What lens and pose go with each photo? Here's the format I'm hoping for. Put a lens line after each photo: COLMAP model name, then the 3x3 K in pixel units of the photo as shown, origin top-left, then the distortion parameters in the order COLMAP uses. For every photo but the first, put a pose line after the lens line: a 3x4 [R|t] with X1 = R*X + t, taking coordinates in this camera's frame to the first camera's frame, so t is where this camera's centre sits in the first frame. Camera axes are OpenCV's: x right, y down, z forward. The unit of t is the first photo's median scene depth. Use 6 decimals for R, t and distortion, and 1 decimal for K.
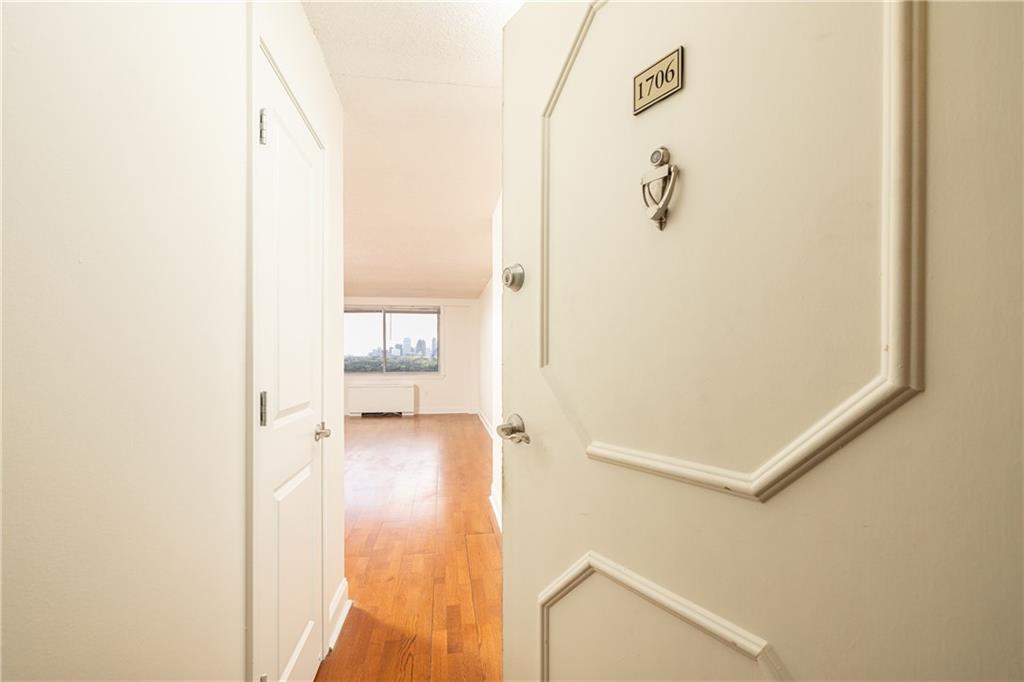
lens RADIAL K [[441.7, 0, 511.4], [0, 441.7, 356.2], [0, 0, 1]] dist [0.001834, 0.000251]
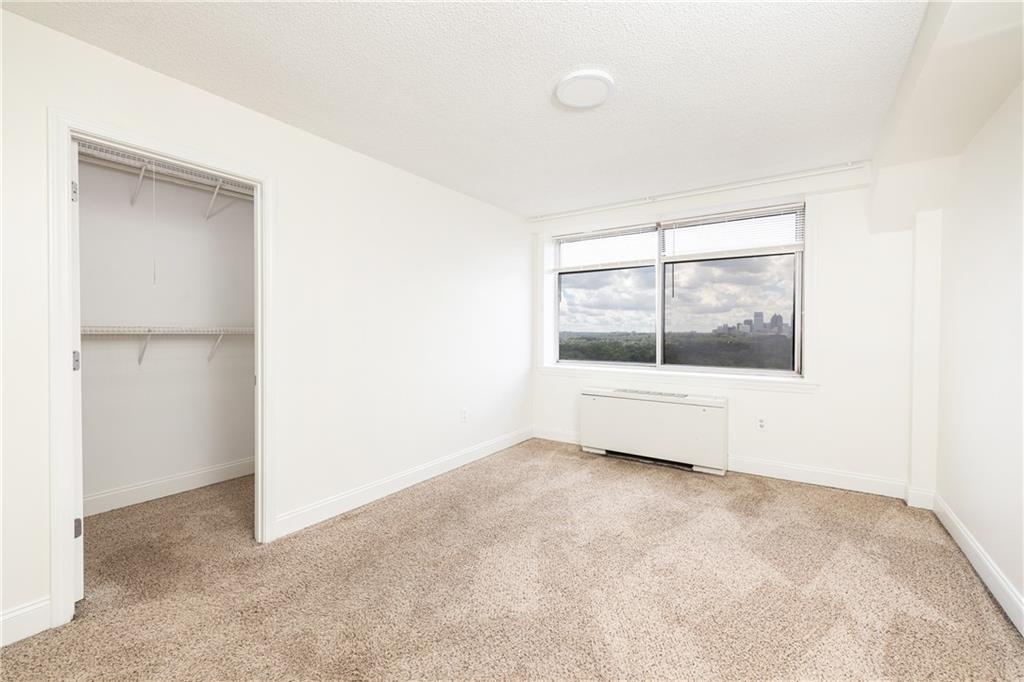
lens RADIAL K [[431.8, 0, 514.0], [0, 431.8, 333.9], [0, 0, 1]] dist [-0.000293, 0.000260]
pose [[0.732975, 0.001337, -0.680254, -0.092354], [0.000042, 0.999998, 0.002011, 0.004740], [0.680255, -0.001503, 0.732974, 0.558408]]
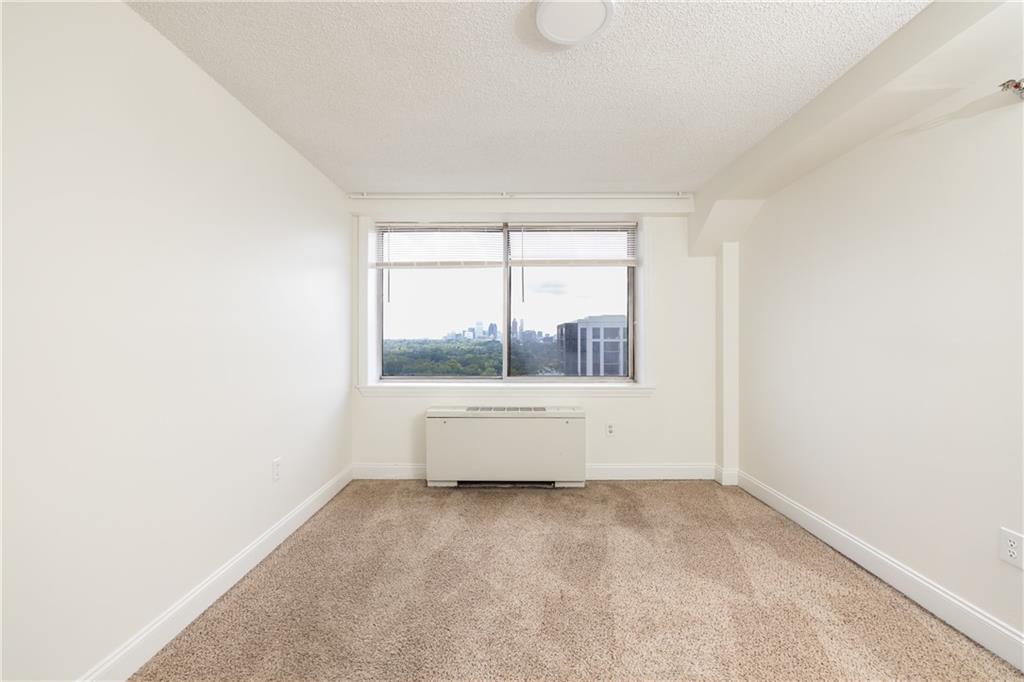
lens RADIAL K [[431.8, 0, 514.0], [0, 431.8, 333.9], [0, 0, 1]] dist [-0.000293, 0.000260]
pose [[0.988790, -0.007641, -0.149118, -0.213917], [0.005962, 0.999914, -0.011703, 0.001738], [0.149195, 0.010683, 0.988750, 0.580785]]
